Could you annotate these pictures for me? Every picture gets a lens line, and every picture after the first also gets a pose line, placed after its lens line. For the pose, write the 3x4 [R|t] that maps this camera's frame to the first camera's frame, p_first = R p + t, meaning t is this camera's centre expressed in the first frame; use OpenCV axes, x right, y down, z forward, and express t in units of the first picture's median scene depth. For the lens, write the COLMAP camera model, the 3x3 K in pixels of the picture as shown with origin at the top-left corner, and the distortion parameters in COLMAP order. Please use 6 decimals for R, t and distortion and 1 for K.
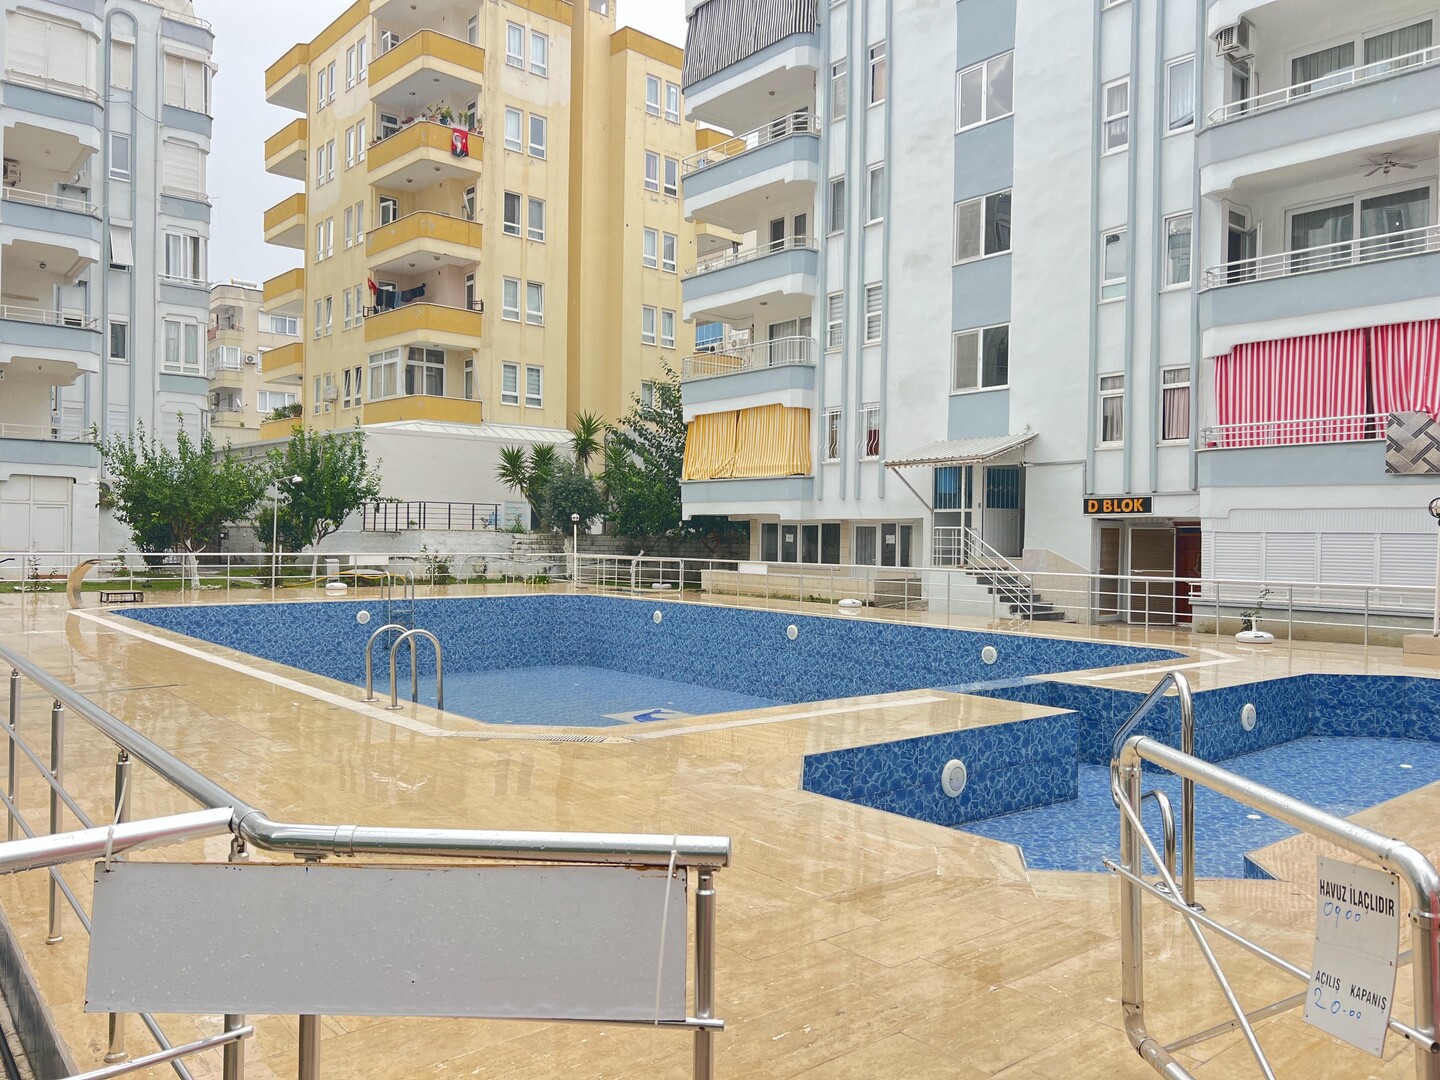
lens RADIAL K [[1084.1, 0, 718.1], [0, 1084.1, 536.2], [0, 0, 1]] dist [0.050241, -0.051861]
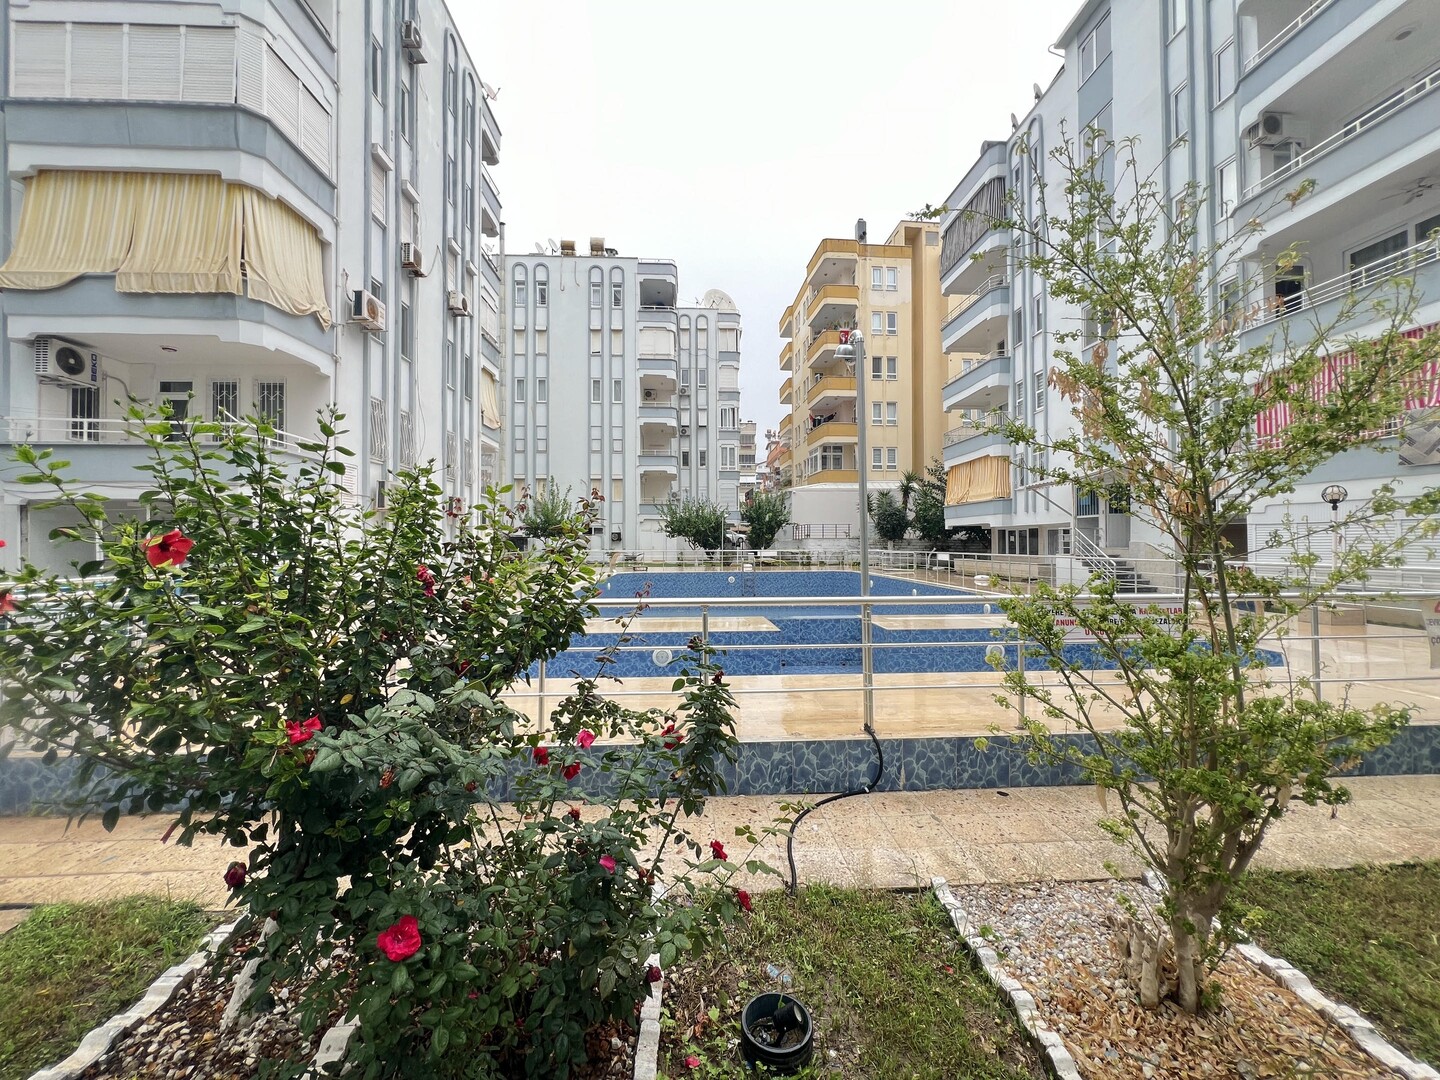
lens RADIAL K [[578.4, 0, 721.2], [0, 578.4, 539.8], [0, 0, 1]] dist [-0.002952, 0.001385]
pose [[0.804380, -0.020839, -0.593749, 0.196602], [0.015472, 0.999780, -0.014129, 0.007766], [0.593913, 0.002179, 0.804526, 0.055733]]
